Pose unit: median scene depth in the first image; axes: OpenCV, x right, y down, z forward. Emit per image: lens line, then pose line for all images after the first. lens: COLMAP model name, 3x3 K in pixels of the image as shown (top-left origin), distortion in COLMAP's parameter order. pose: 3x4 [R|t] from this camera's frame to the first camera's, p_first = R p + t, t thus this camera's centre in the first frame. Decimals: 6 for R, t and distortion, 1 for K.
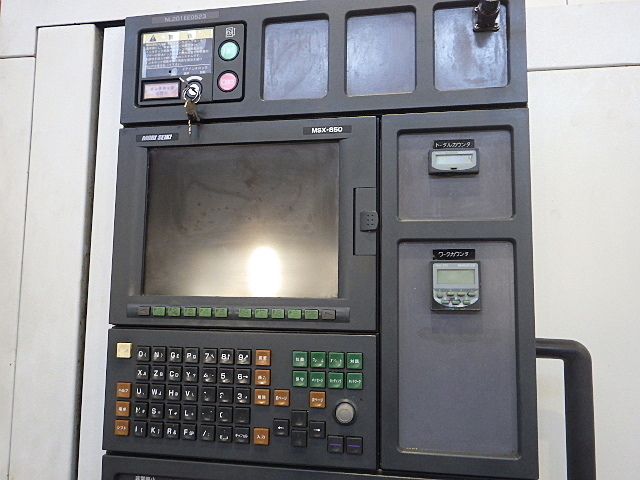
lens RADIAL K [[526.8, 0, 320.3], [0, 526.8, 239.6], [0, 0, 1]] dist [0.003662, -0.003732]
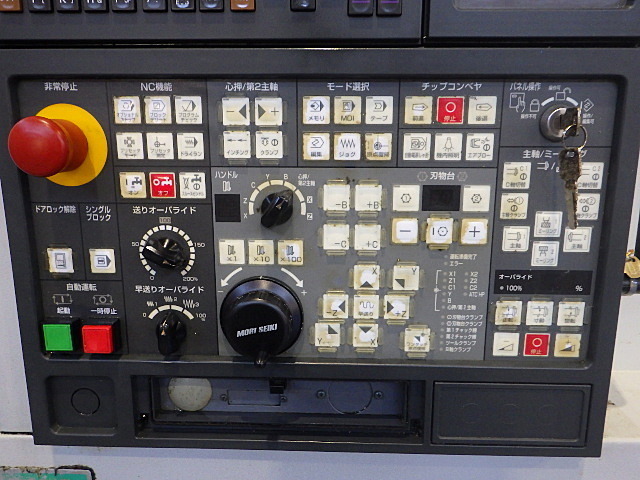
lens RADIAL K [[526.8, 0, 319.9], [0, 526.8, 241.0], [0, 0, 1]] dist [0.003662, -0.003732]
pose [[0.989227, -0.041125, 0.140497, -0.119293], [-0.005336, 0.948963, 0.315342, 0.441398], [-0.146294, -0.312695, 0.938520, 0.300212]]
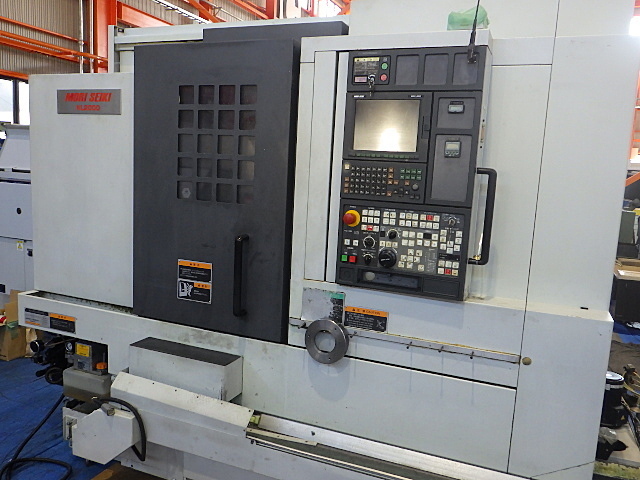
lens RADIAL K [[526.8, 0, 322.3], [0, 526.8, 240.8], [0, 0, 1]] dist [0.003662, -0.003732]
pose [[0.973886, 0.070897, -0.215686, 0.205179], [-0.019307, 0.972415, 0.232459, -0.094845], [0.226217, -0.222224, 0.948389, -2.224107]]
